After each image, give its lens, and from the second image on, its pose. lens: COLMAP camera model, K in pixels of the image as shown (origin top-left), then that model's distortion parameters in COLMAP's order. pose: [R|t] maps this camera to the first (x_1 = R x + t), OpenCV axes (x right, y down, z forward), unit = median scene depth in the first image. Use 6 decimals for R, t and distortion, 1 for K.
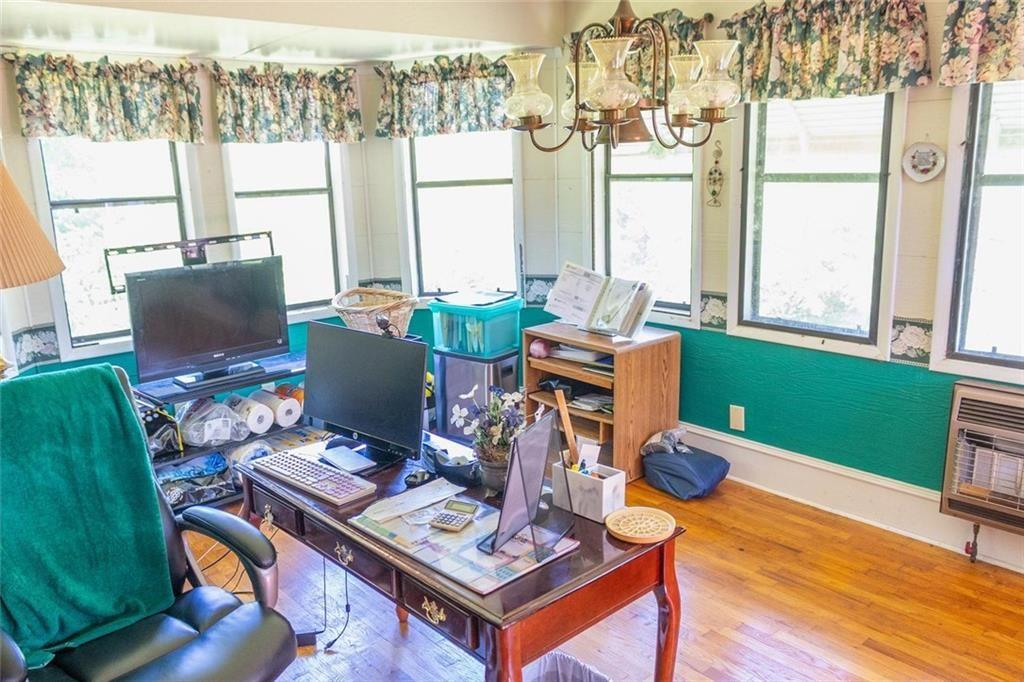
lens RADIAL K [[809.6, 0, 498.7], [0, 809.6, 347.7], [0, 0, 1]] dist [-0.000362, 0.012049]
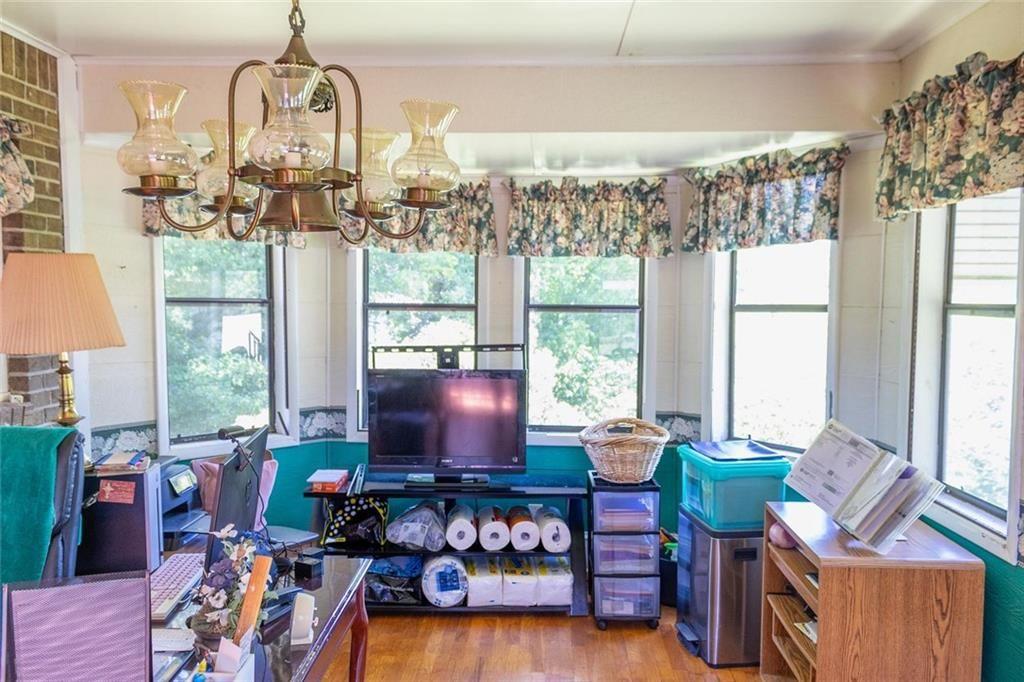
lens RADIAL K [[809.6, 0, 498.7], [0, 809.6, 347.7], [0, 0, 1]] dist [-0.000362, 0.012049]
pose [[0.716110, 0.082688, -0.693073, 0.346462], [-0.187039, 0.979376, -0.076410, -0.057432], [0.672461, 0.184349, 0.716807, 0.273381]]
